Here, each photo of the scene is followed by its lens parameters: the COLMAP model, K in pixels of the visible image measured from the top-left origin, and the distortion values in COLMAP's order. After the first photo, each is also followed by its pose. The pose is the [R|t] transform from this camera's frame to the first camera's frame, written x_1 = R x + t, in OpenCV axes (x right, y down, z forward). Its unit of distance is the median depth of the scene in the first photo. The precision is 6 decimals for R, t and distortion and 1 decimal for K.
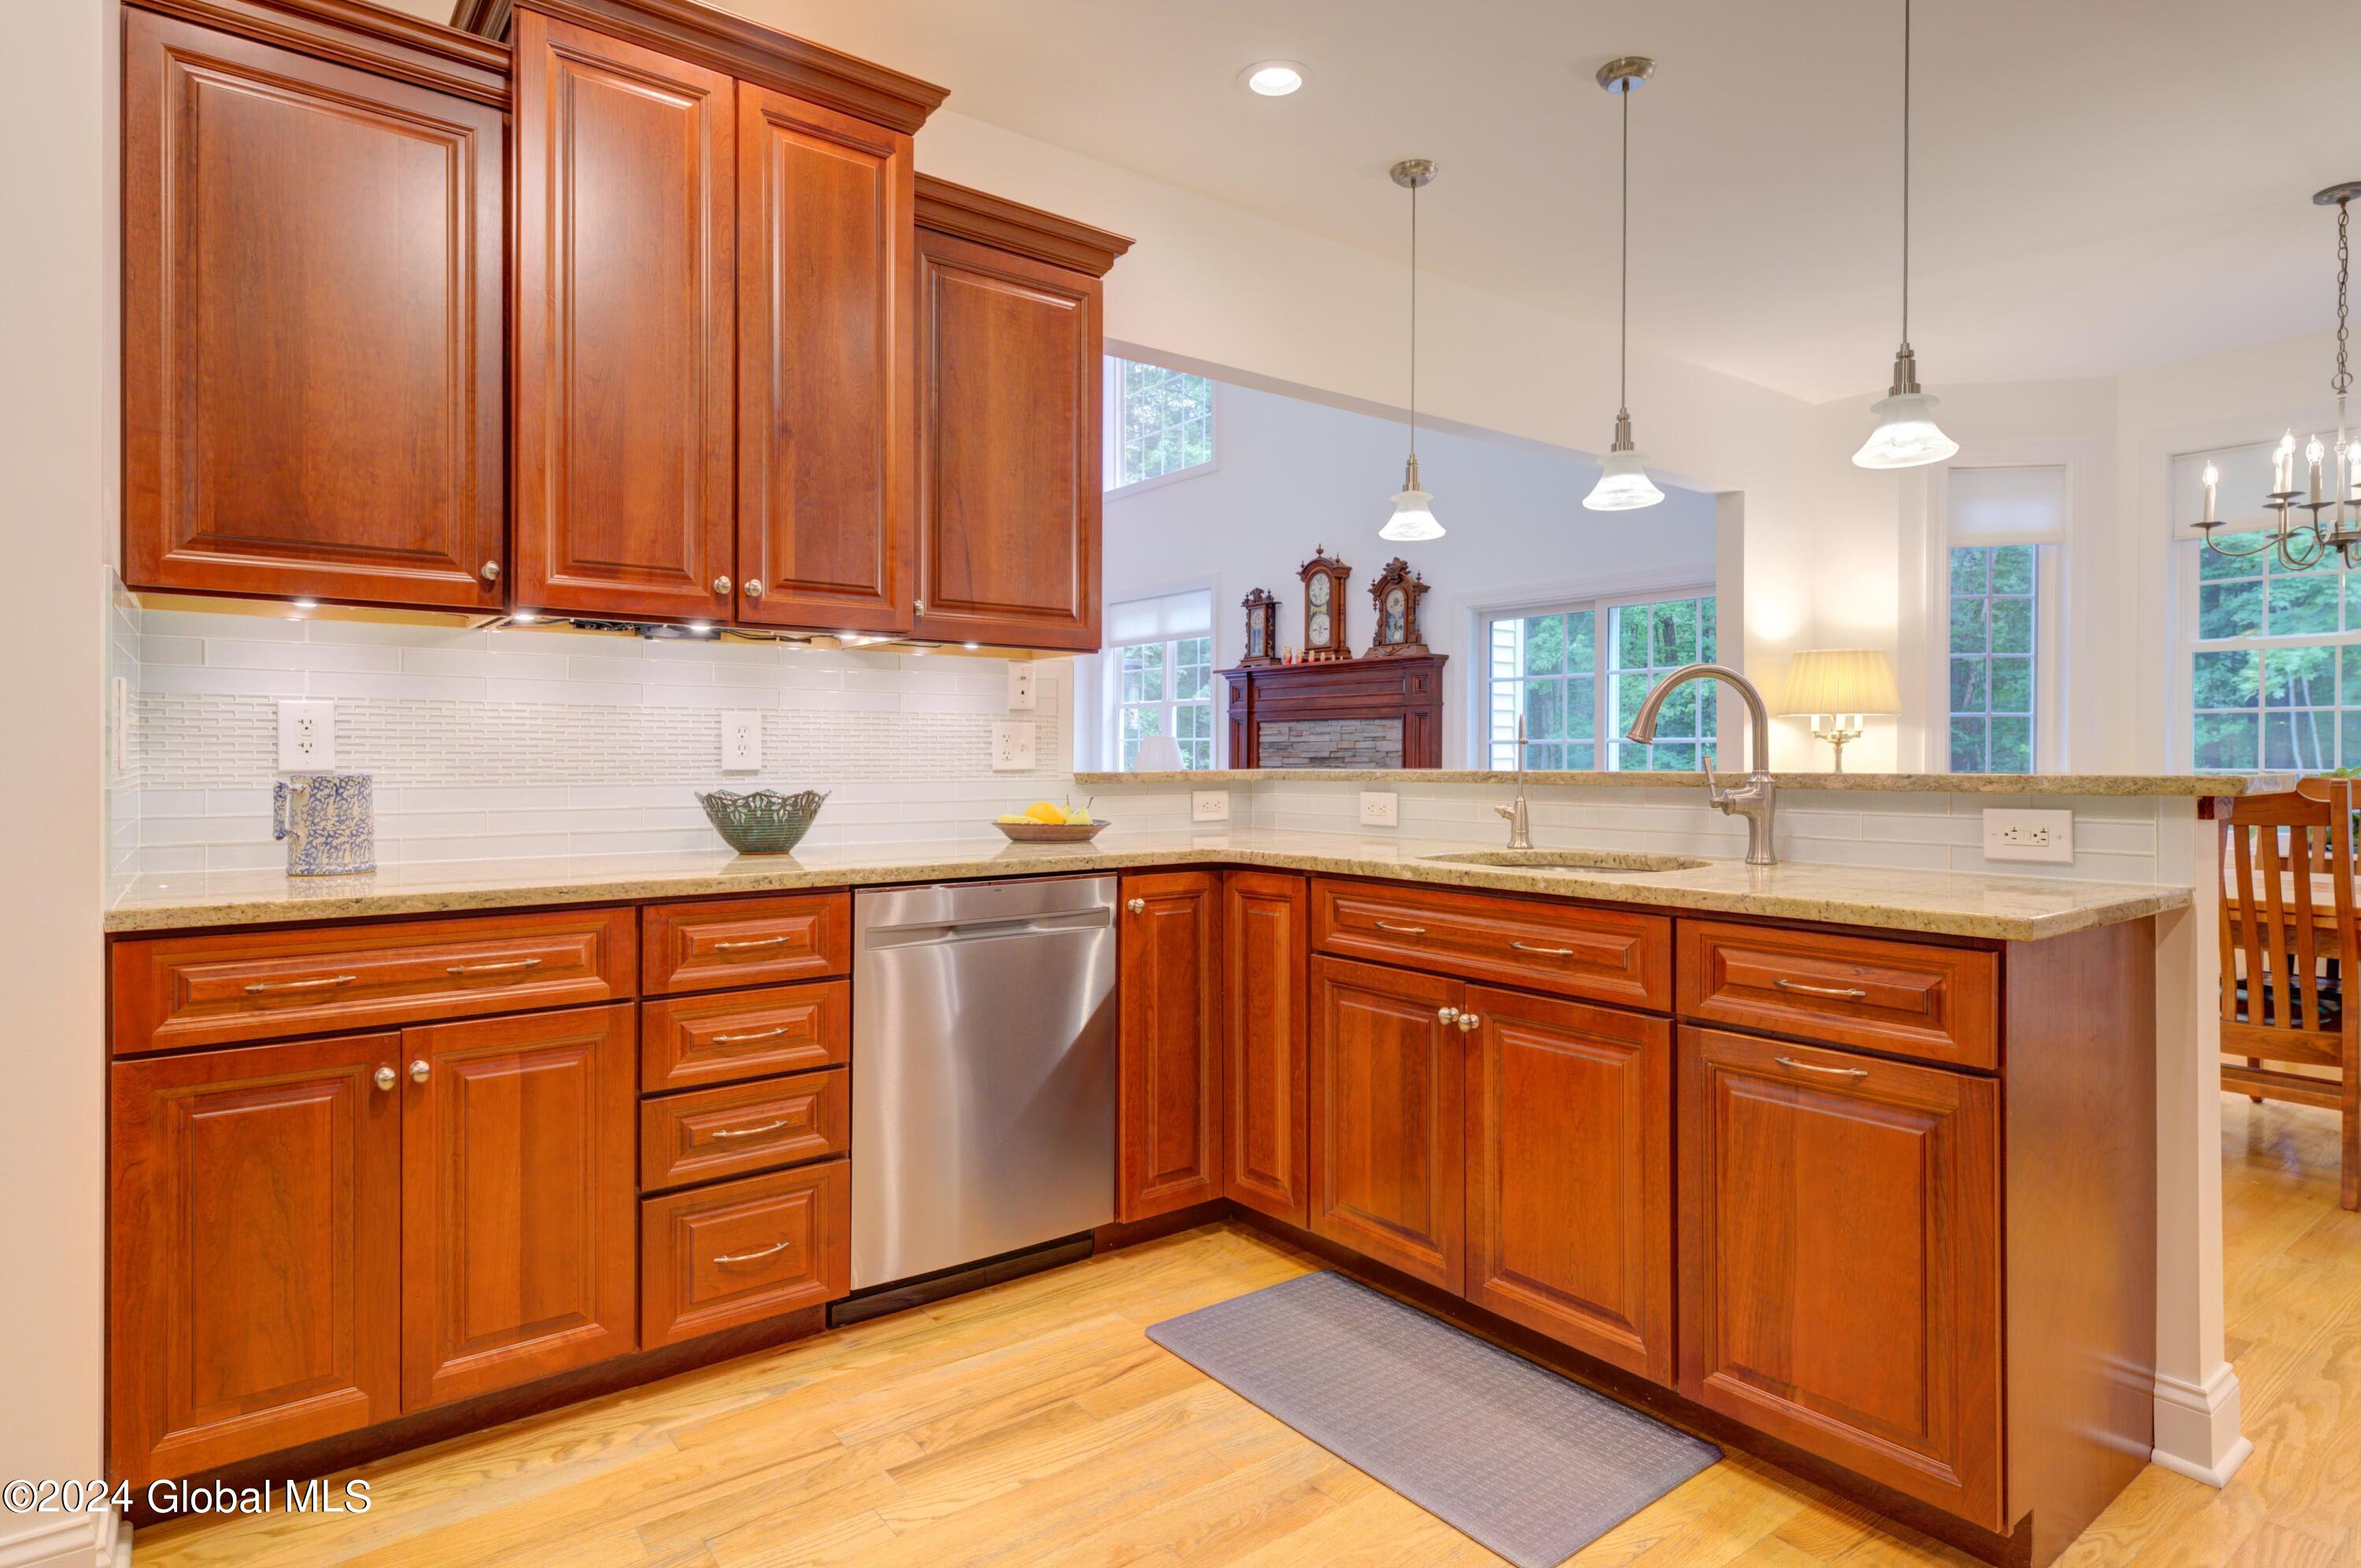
lens RADIAL K [[1253.9, 0, 1173.7], [0, 1253.9, 757.0], [0, 0, 1]] dist [0.003497, -0.001129]
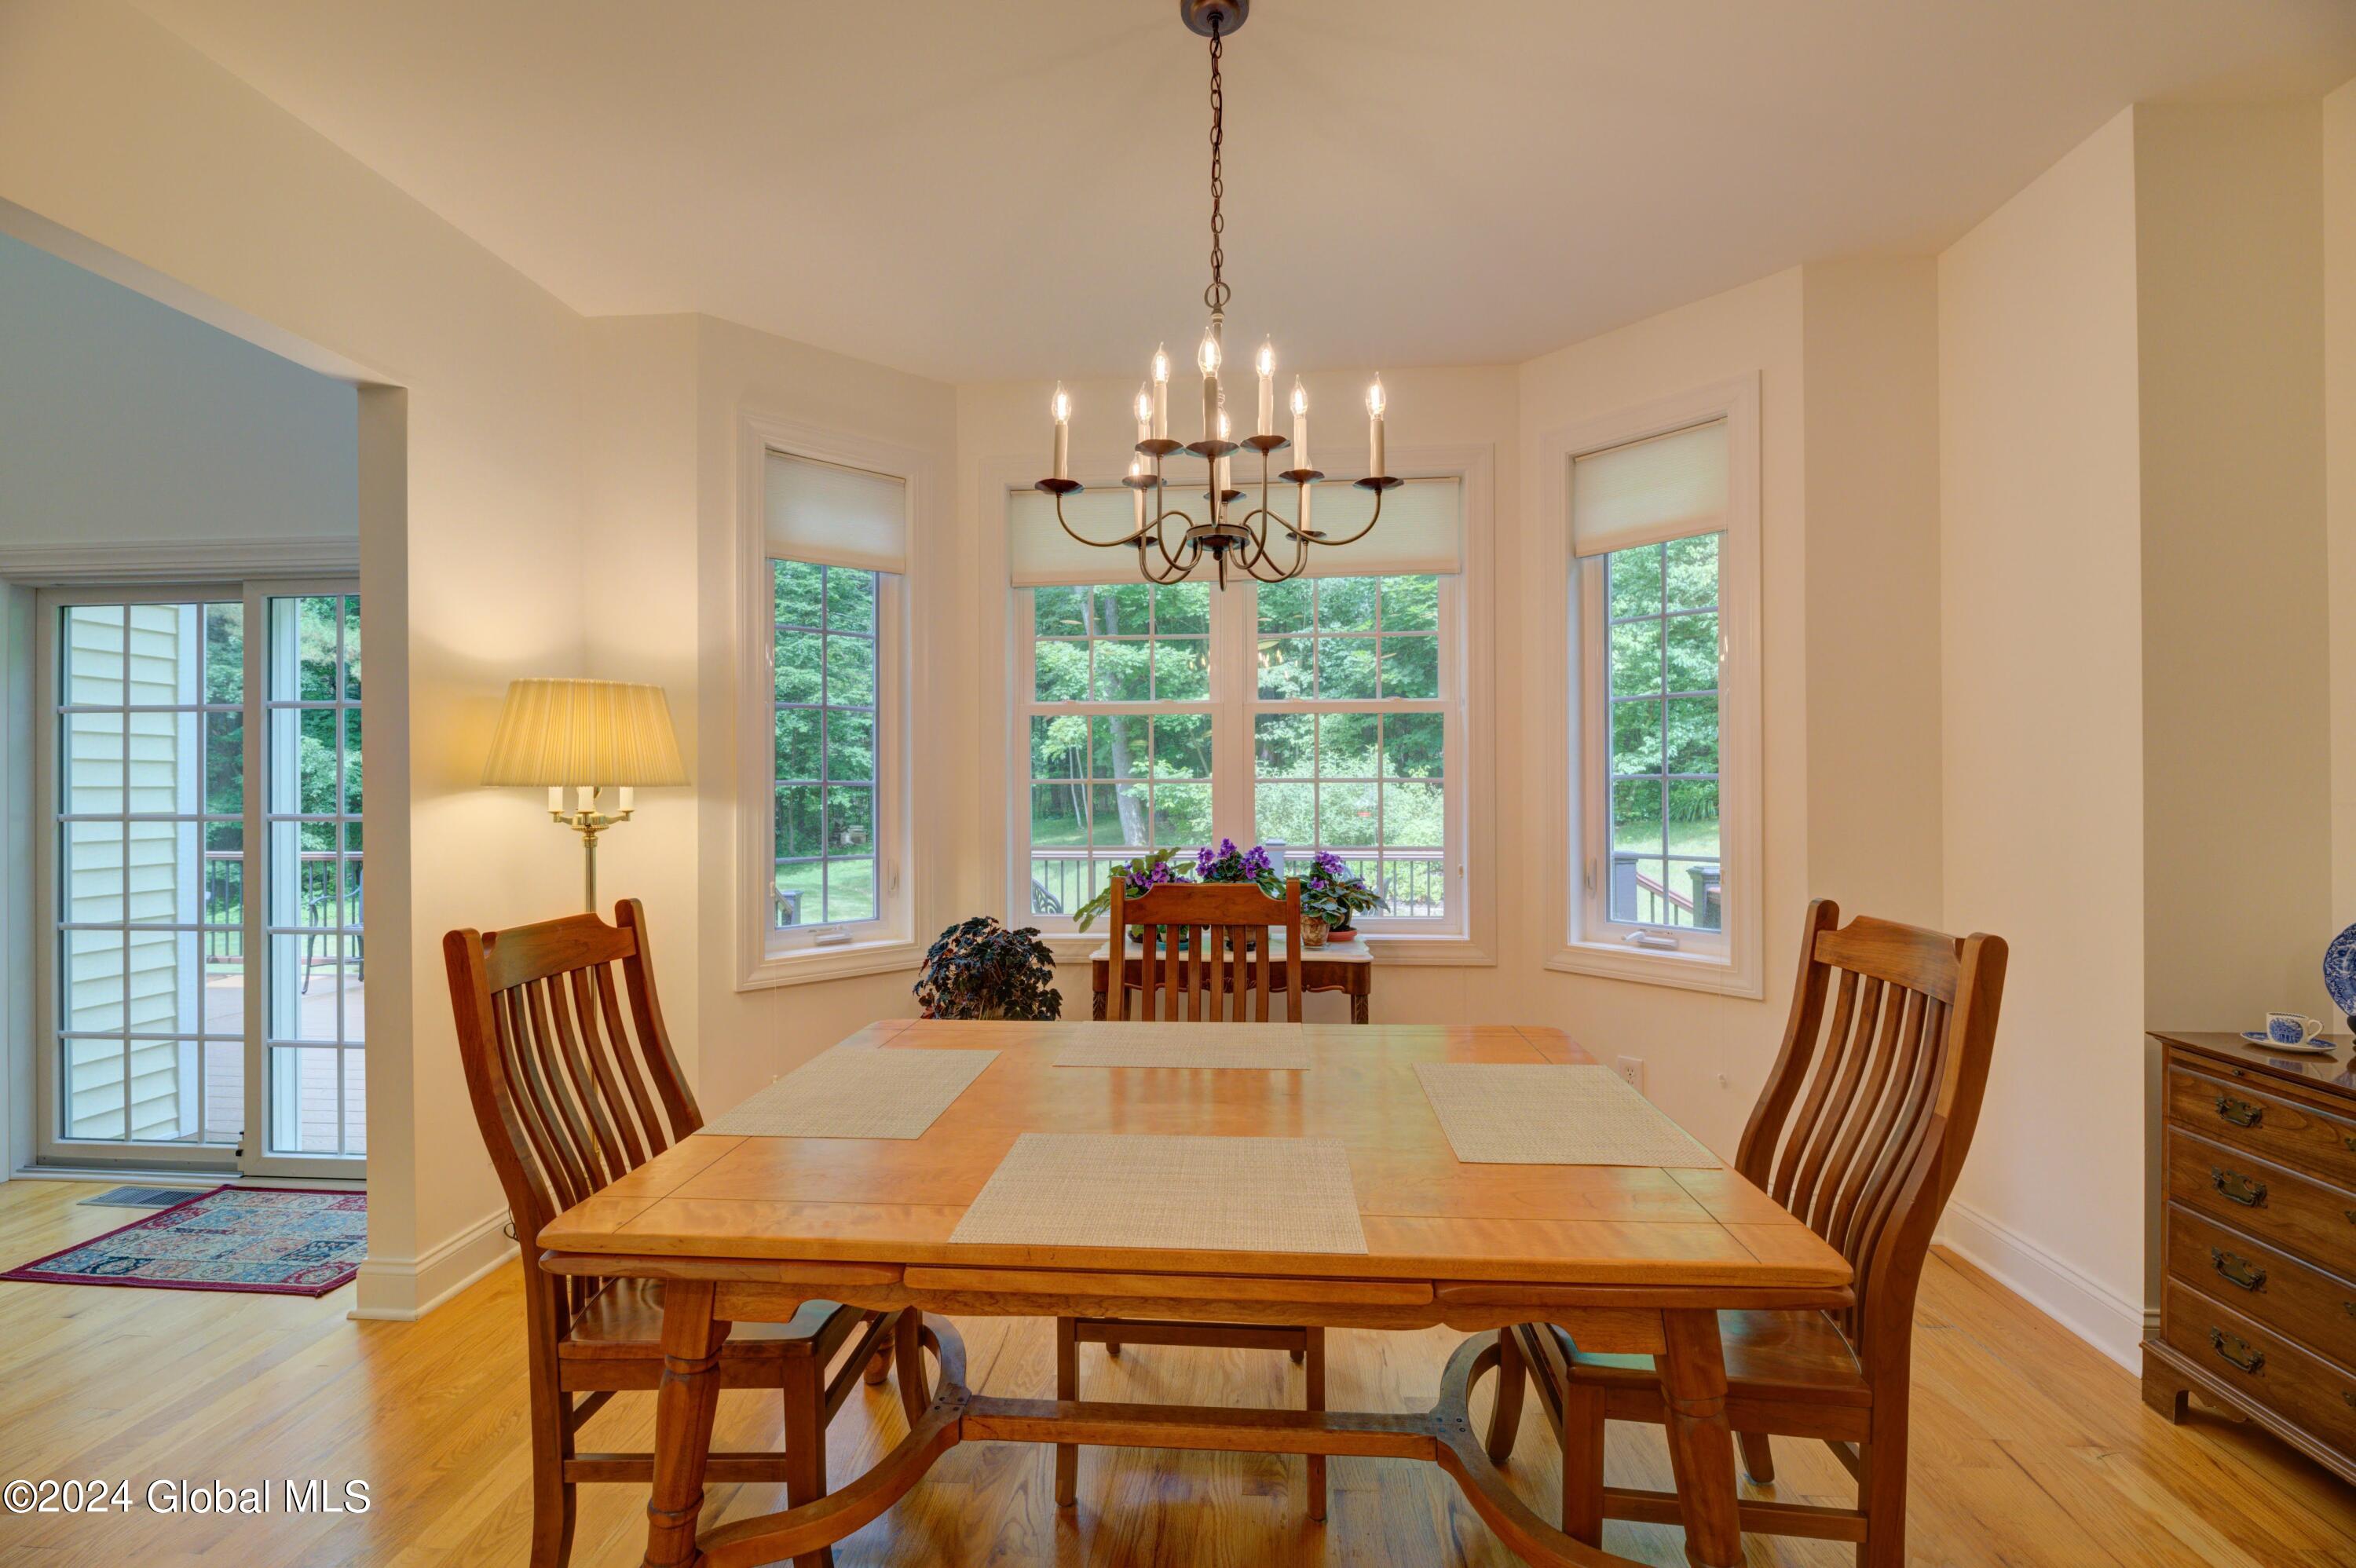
lens RADIAL K [[1003.4, 0, 1180.0], [0, 1003.4, 786.9], [0, 0, 1]] dist [-0.004136, -0.000618]
pose [[0.667110, -0.002716, 0.744954, 0.773722], [0.007319, 0.999969, -0.002909, -0.064597], [-0.744923, 0.007393, 0.667110, 0.977774]]
